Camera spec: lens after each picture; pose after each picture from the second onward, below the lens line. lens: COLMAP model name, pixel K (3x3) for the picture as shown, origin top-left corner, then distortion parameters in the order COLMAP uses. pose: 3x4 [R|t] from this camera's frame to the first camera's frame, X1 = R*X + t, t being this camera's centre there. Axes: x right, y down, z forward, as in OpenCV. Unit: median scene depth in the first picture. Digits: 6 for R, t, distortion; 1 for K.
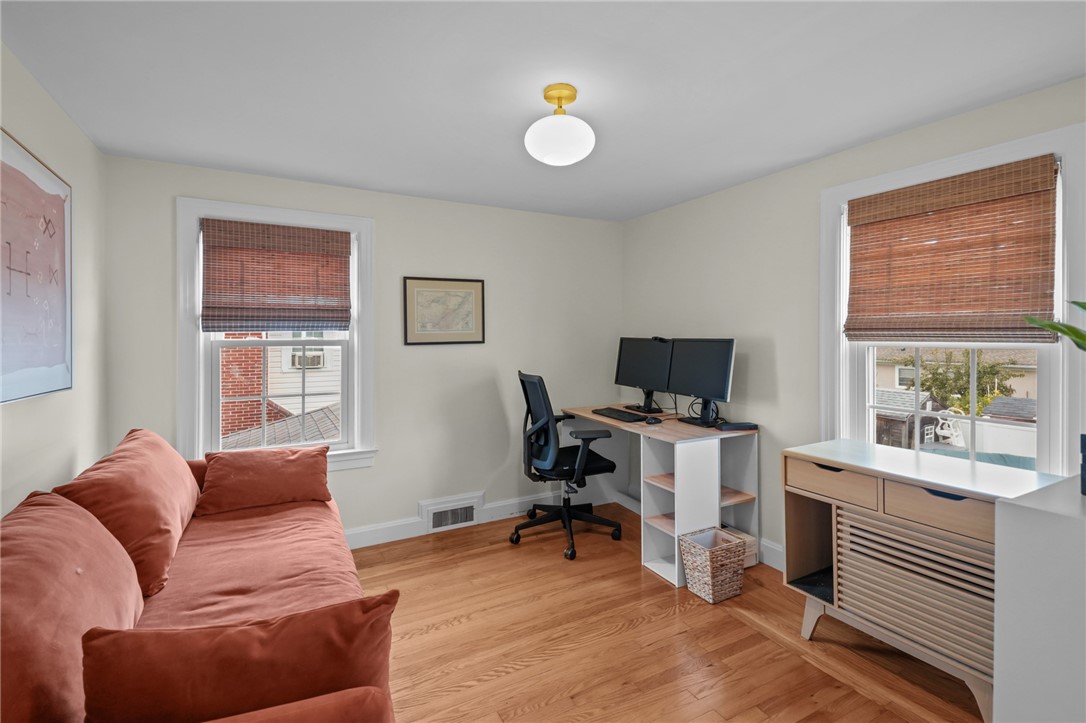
lens RADIAL K [[527.1, 0, 546.9], [0, 527.1, 331.0], [0, 0, 1]] dist [0.000557, -0.000181]
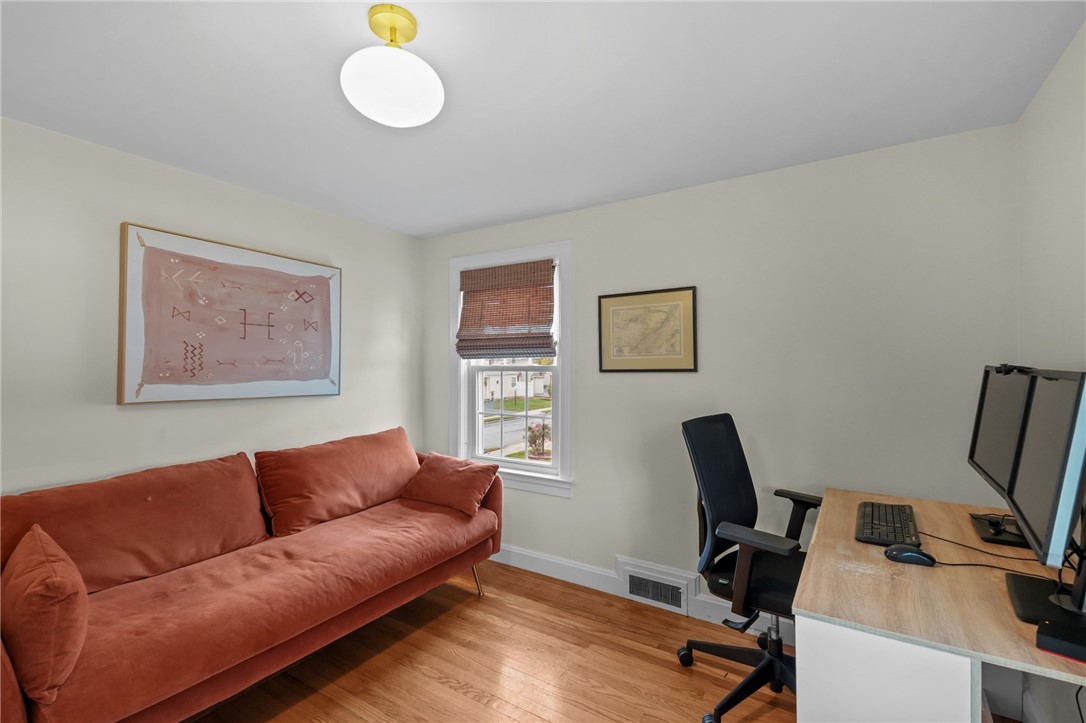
lens RADIAL K [[488.6, 0, 544.0], [0, 488.6, 354.7], [0, 0, 1]] dist [0.009601, -0.000183]
pose [[0.449018, -0.016965, -0.893361, 0.452326], [0.006769, 0.999856, -0.015585, 0.009706], [0.893497, 0.000951, 0.449068, 0.572725]]
